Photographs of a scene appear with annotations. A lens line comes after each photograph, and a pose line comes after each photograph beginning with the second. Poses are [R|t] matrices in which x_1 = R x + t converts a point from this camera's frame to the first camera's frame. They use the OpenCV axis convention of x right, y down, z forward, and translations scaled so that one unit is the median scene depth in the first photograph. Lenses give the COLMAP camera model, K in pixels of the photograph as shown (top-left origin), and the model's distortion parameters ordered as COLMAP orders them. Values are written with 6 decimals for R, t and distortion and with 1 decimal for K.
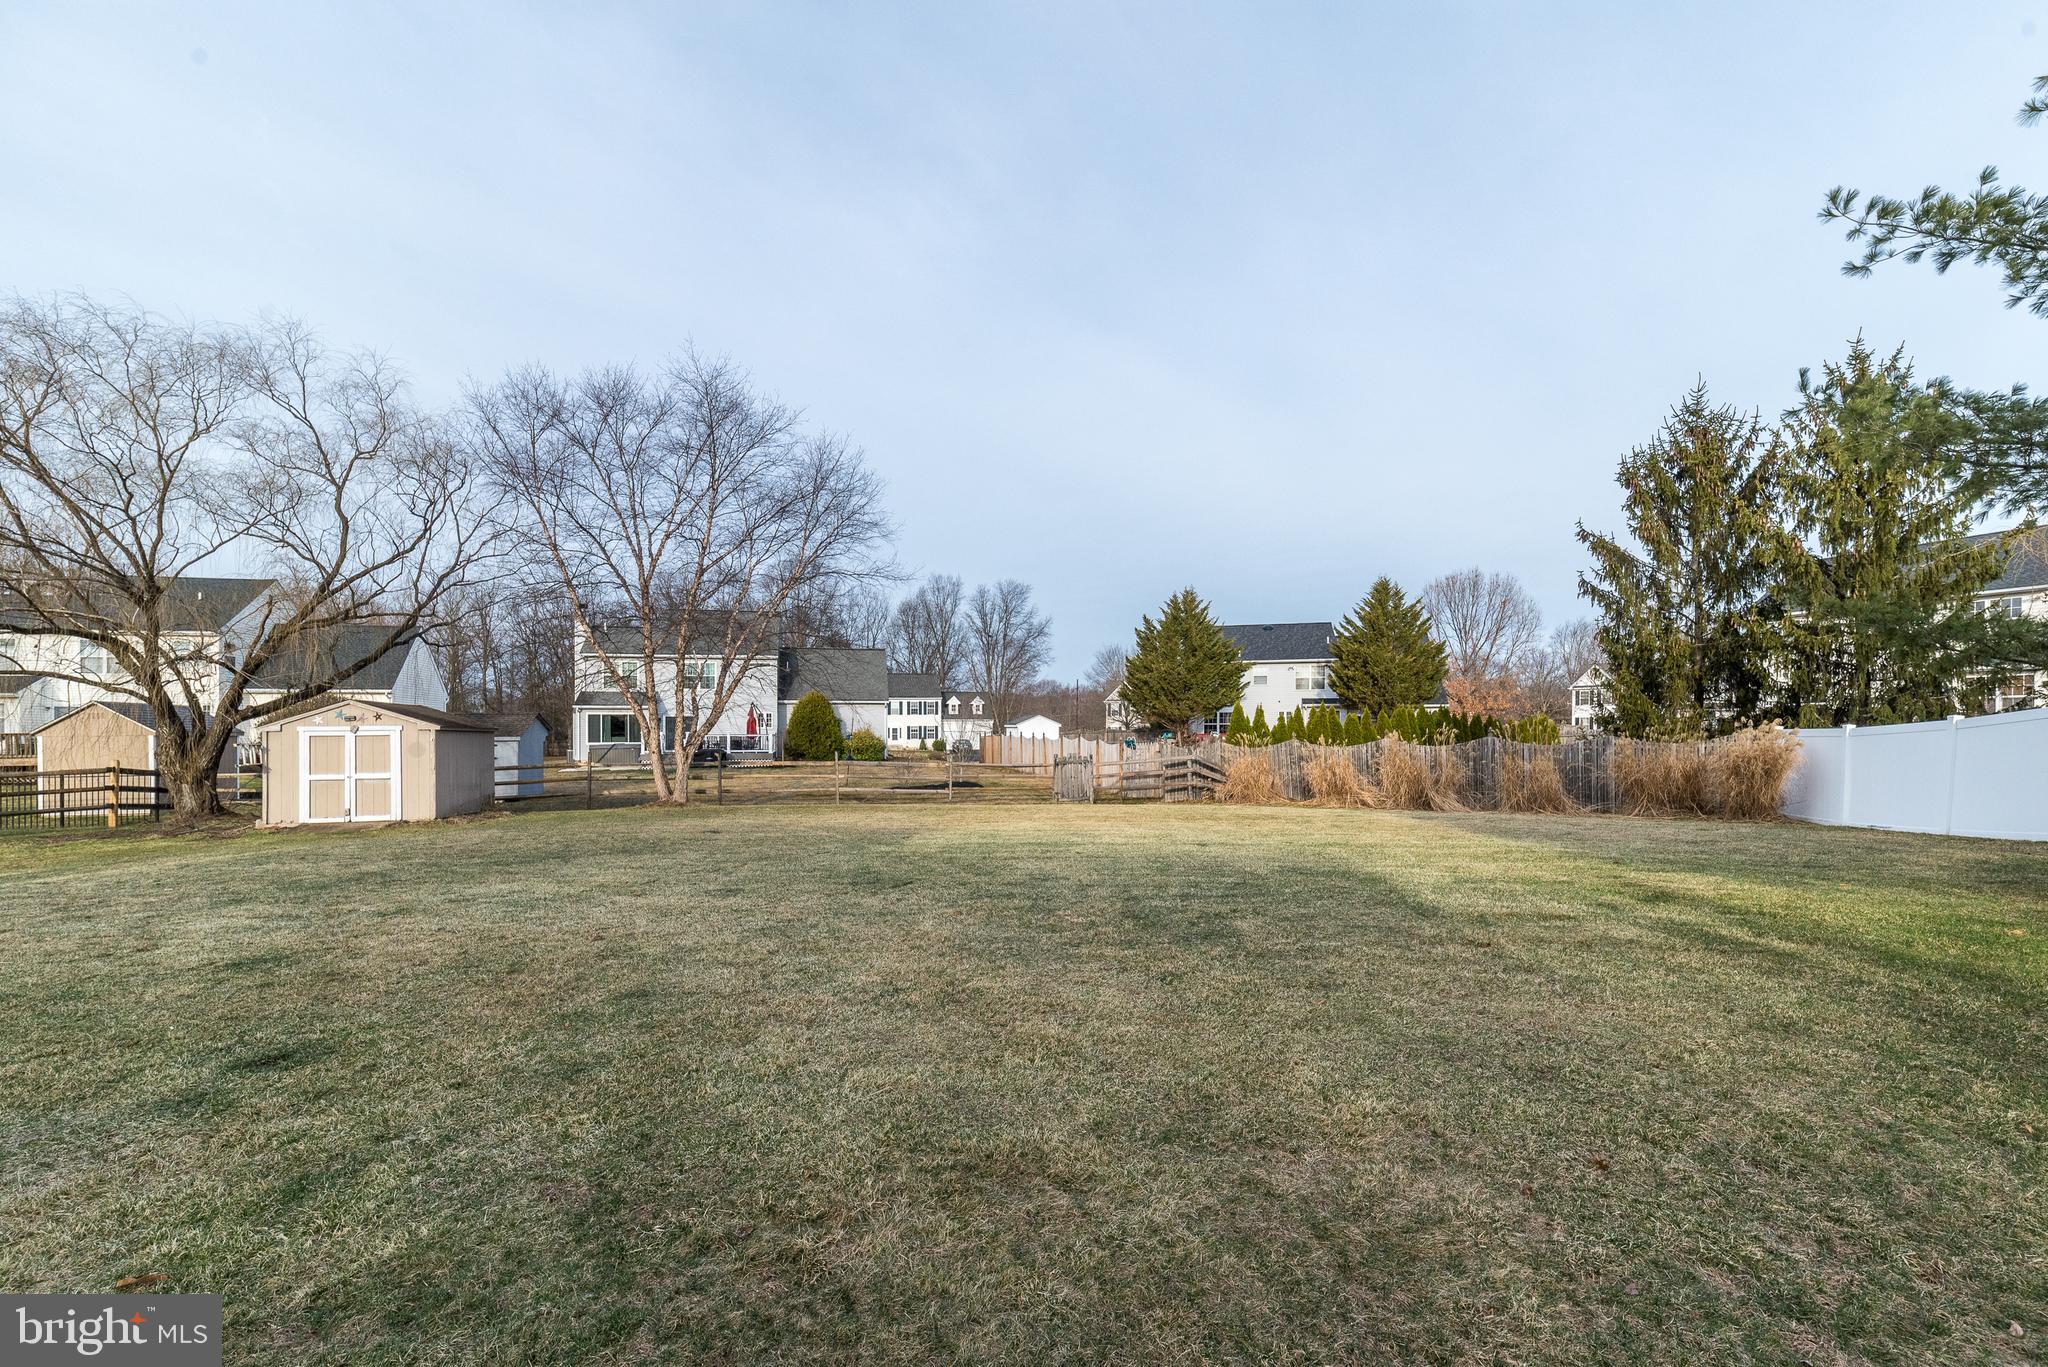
lens RADIAL K [[901.1, 0, 1041.3], [0, 901.1, 780.7], [0, 0, 1]] dist [0.002771, 0.000981]
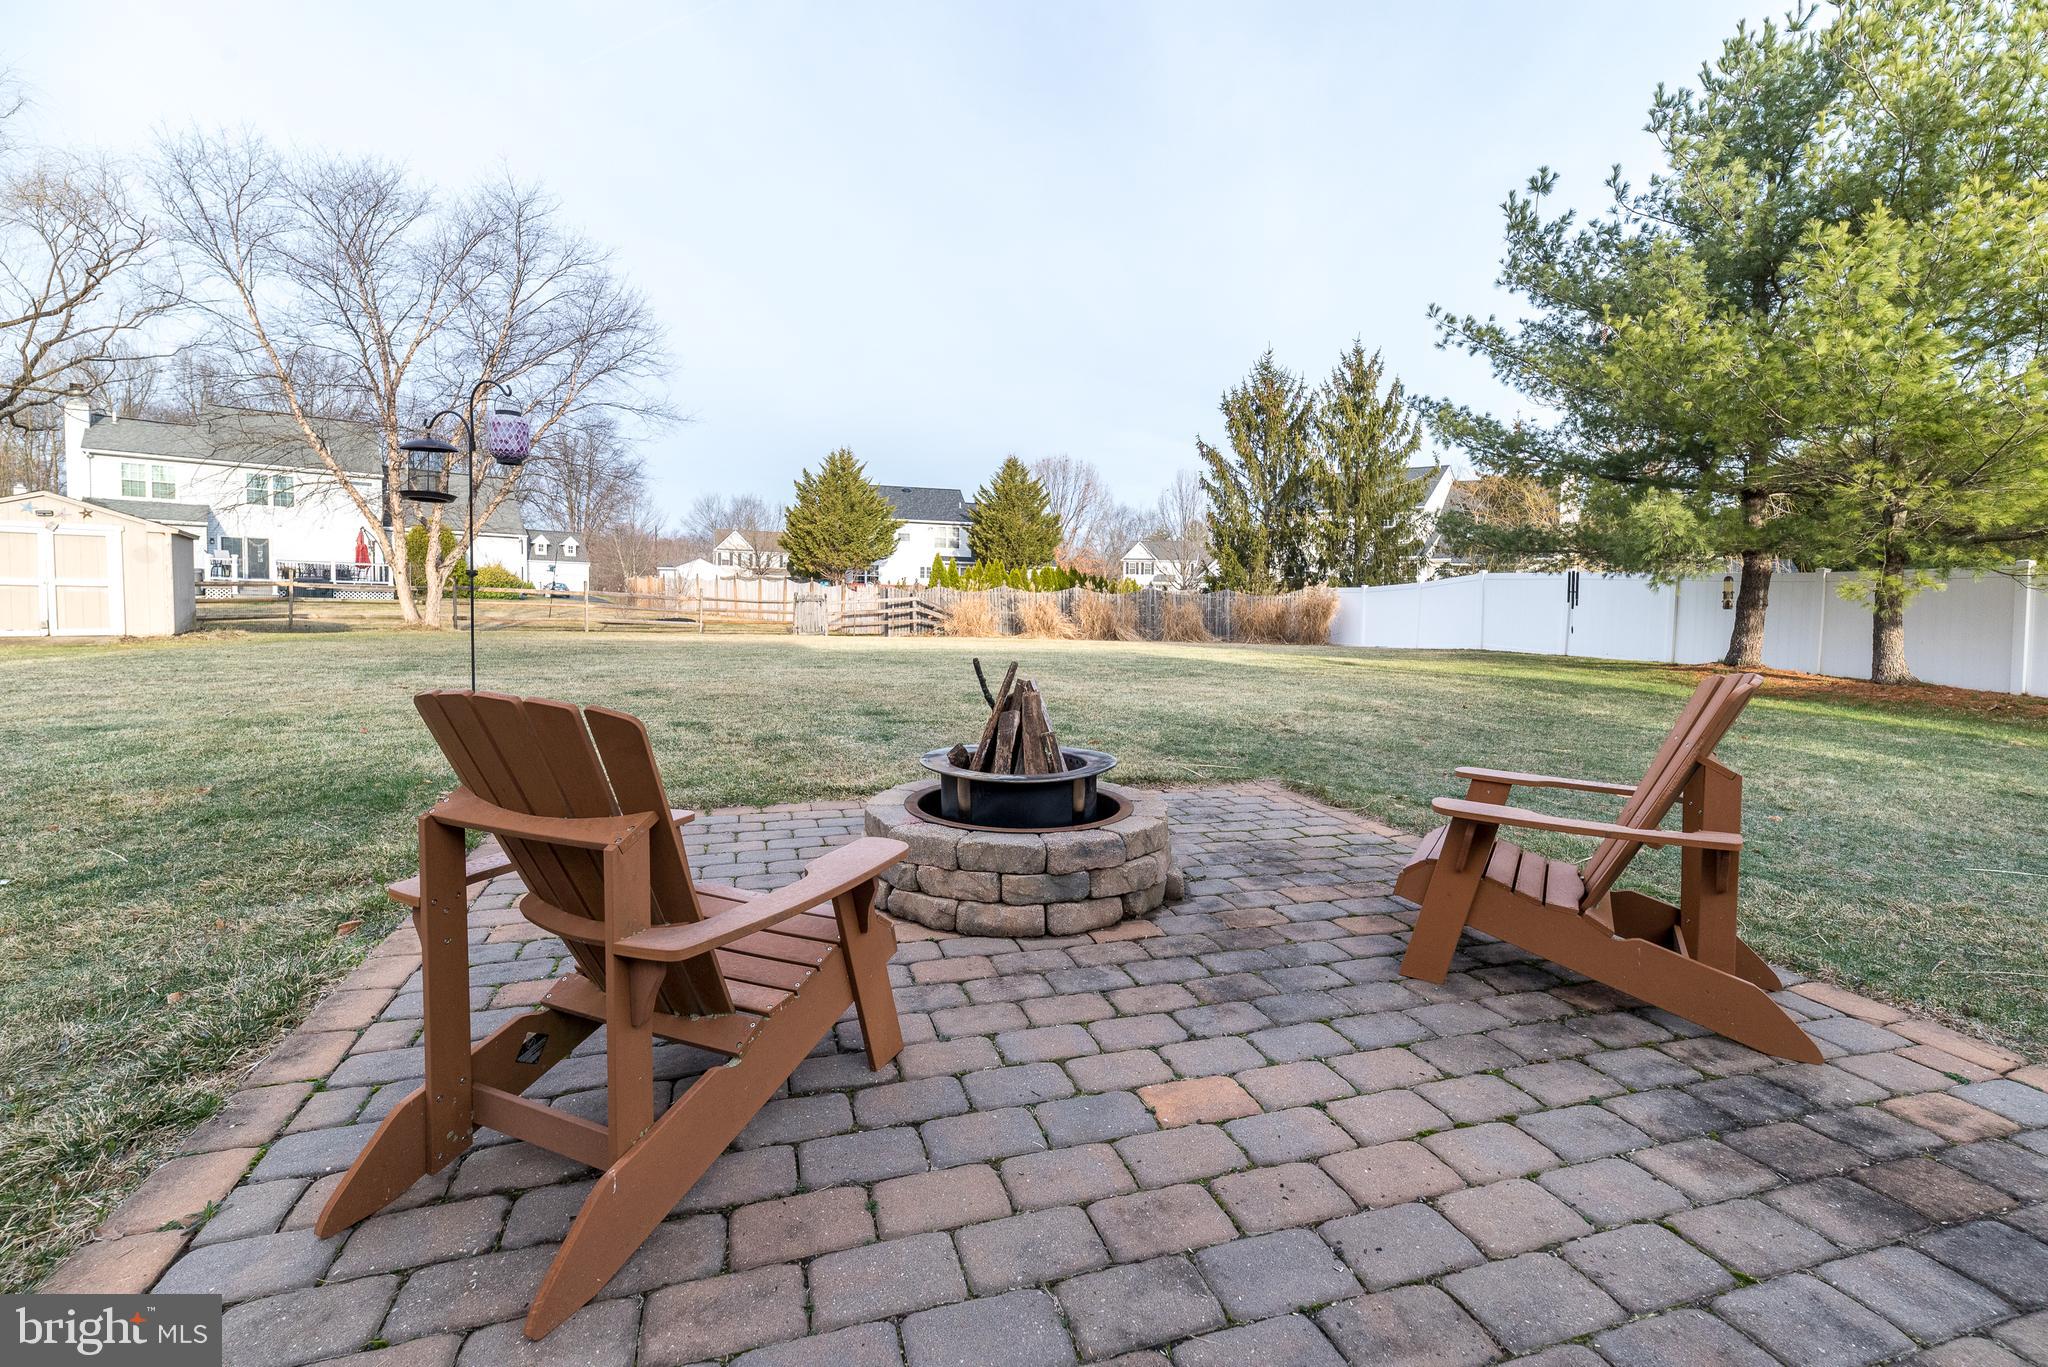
lens RADIAL K [[896.7, 0, 1022.1], [0, 896.7, 659.3], [0, 0, 1]] dist [0.007479, 0.000478]
pose [[0.898075, 0.001228, 0.439841, -0.258681], [-0.011574, 0.999716, 0.020841, 0.031579], [-0.439690, -0.023808, 0.897834, -0.128197]]
